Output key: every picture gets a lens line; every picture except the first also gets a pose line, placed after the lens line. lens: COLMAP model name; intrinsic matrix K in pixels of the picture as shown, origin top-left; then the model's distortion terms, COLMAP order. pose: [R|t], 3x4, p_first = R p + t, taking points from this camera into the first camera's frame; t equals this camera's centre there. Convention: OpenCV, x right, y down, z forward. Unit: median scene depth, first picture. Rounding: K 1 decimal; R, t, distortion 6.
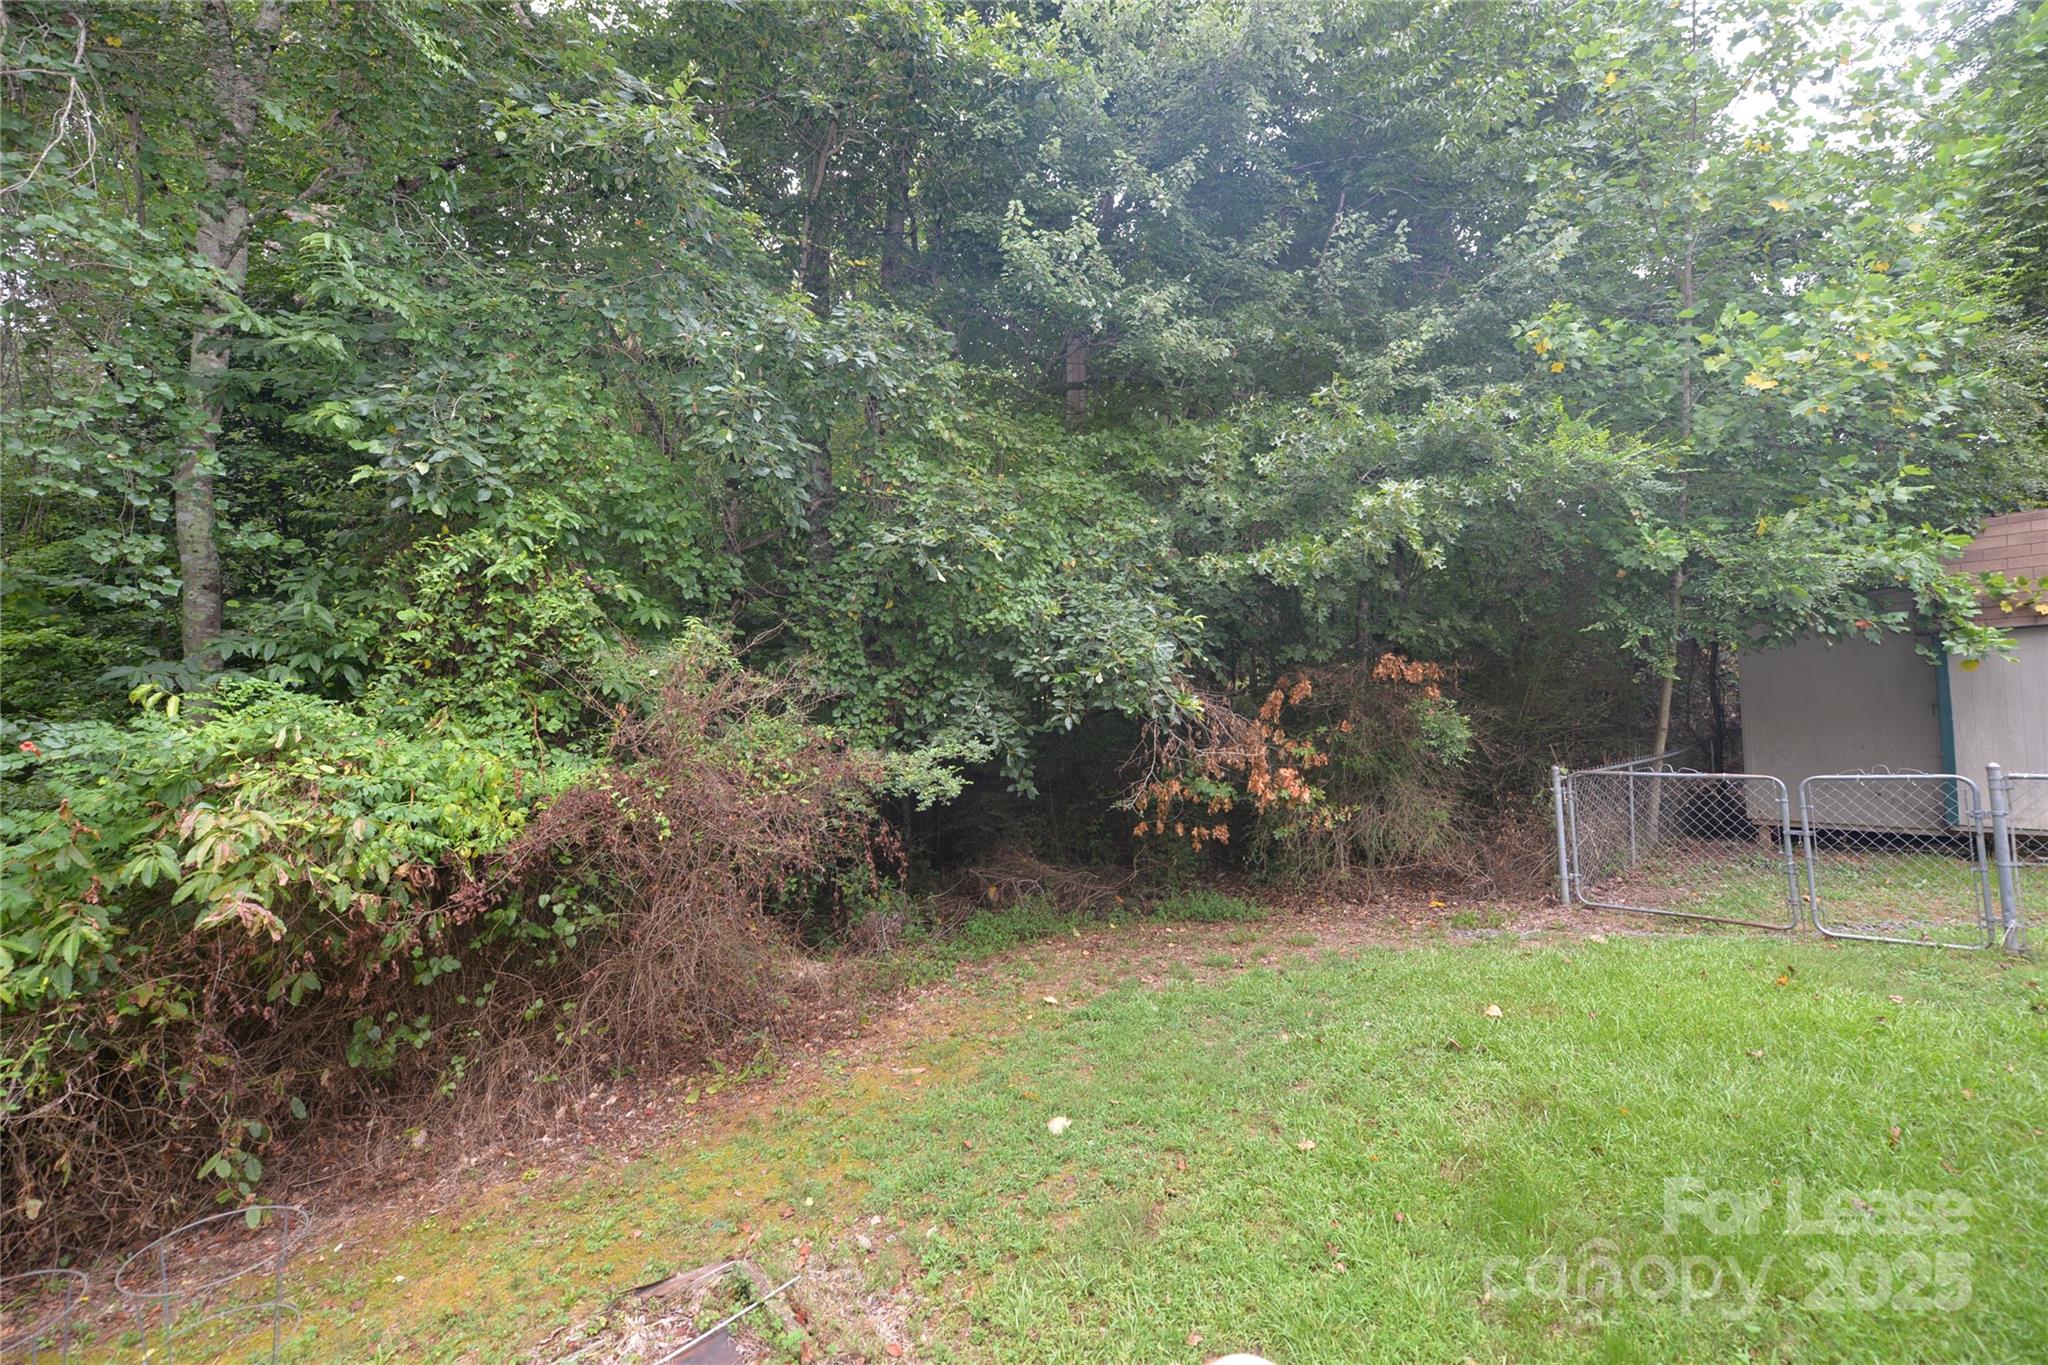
lens RADIAL K [[798.8, 0, 1020.1], [0, 798.8, 680.8], [0, 0, 1]] dist [-0.017417, -0.000756]
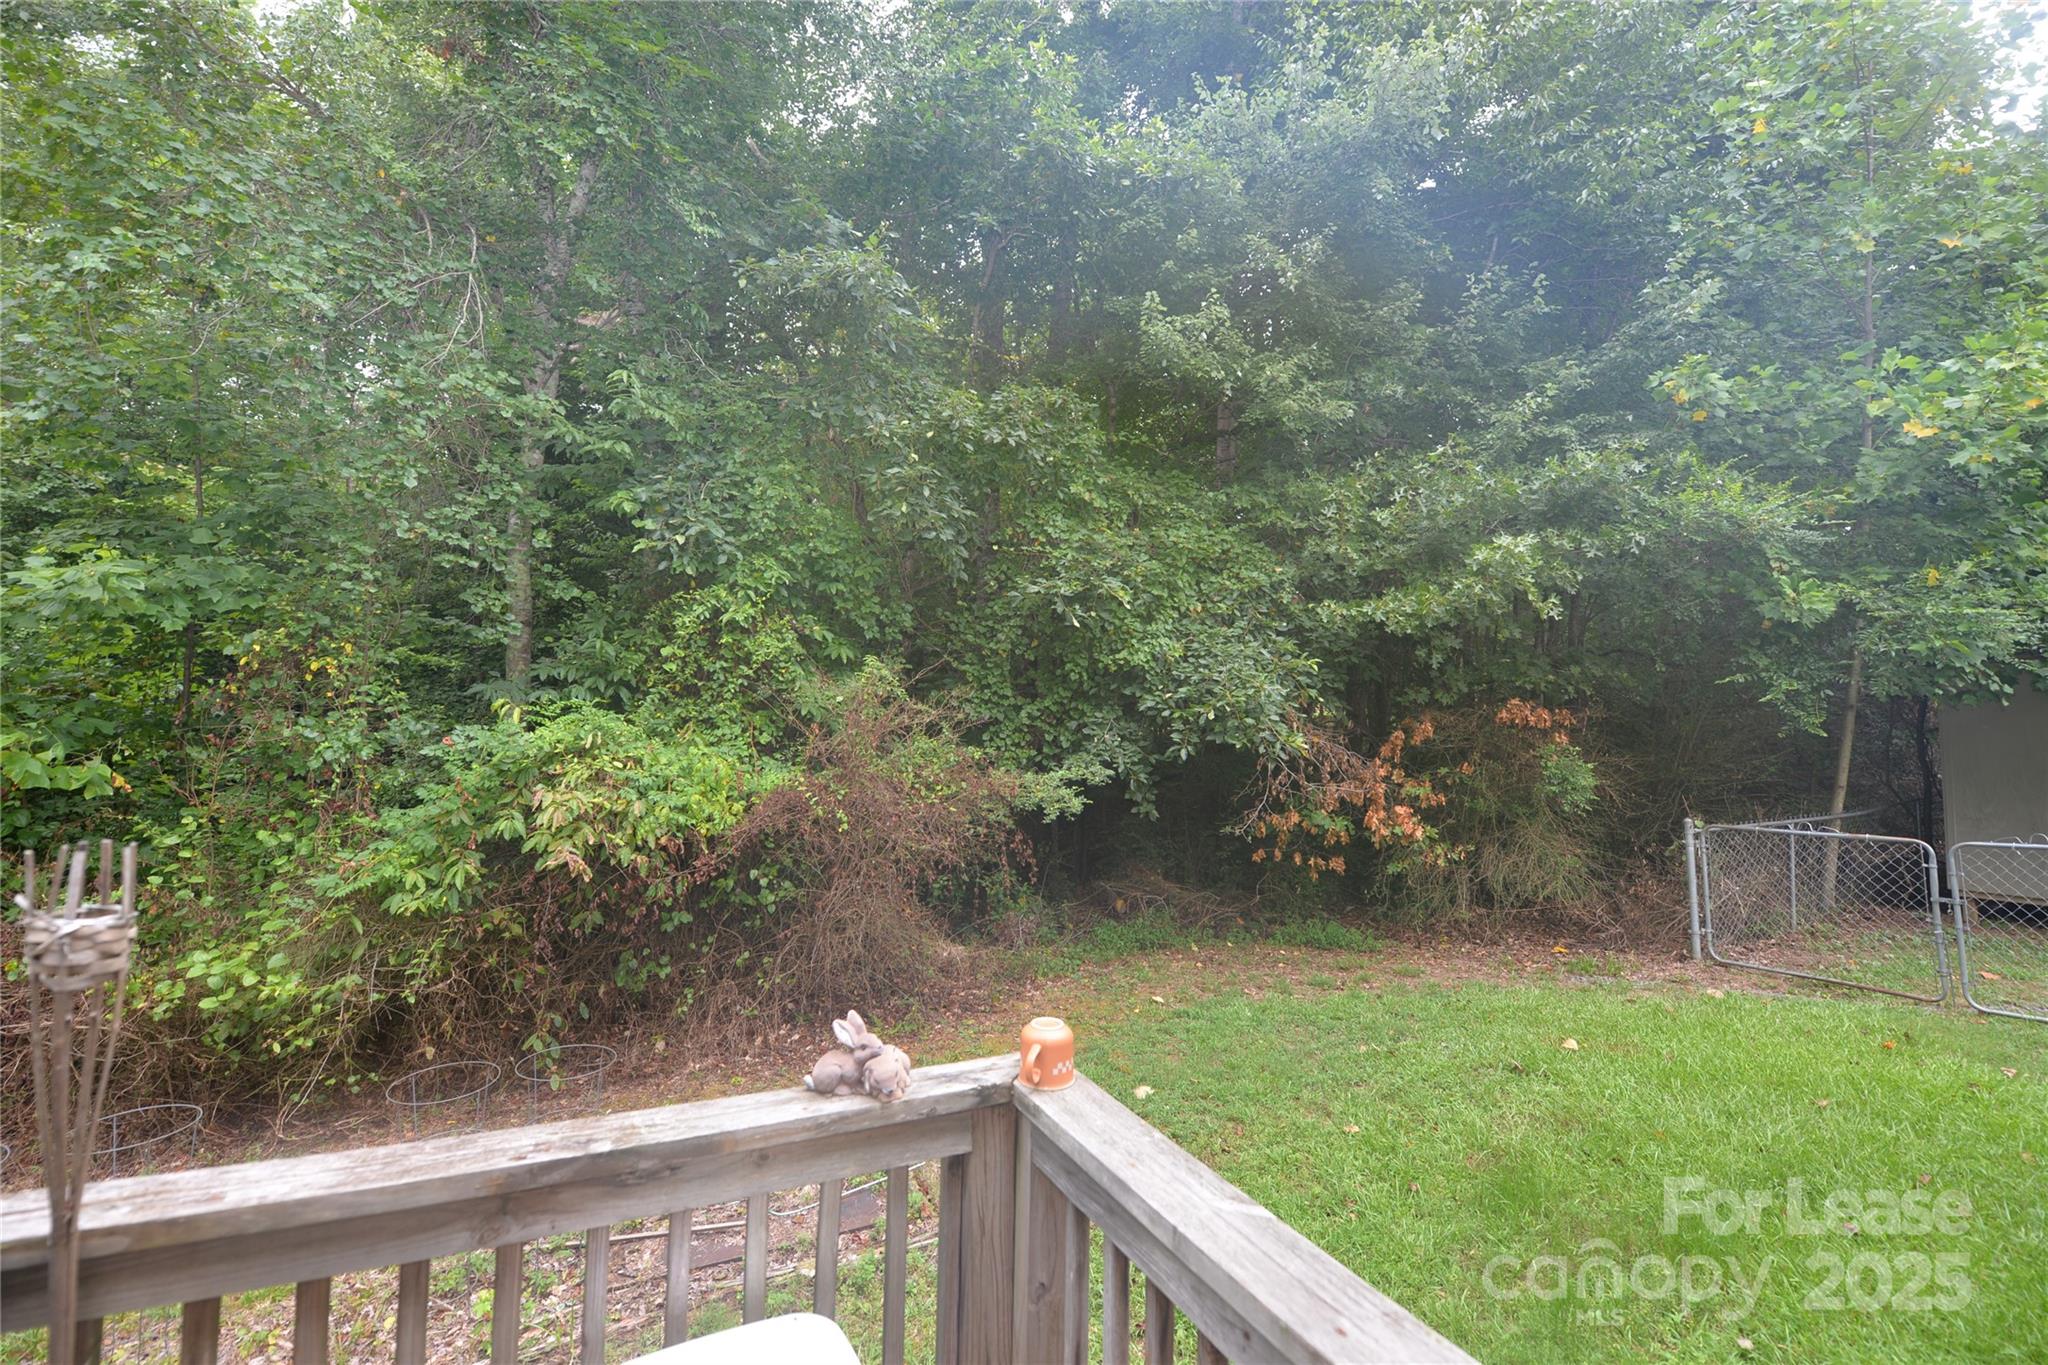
lens RADIAL K [[798.8, 0, 1024.7], [0, 798.8, 683.7], [0, 0, 1]] dist [-0.017417, -0.000756]
pose [[0.978814, 0.025271, -0.203187, 0.066771], [-0.030757, 0.999241, -0.023890, -0.011891], [0.202429, 0.029633, 0.978848, -0.144729]]
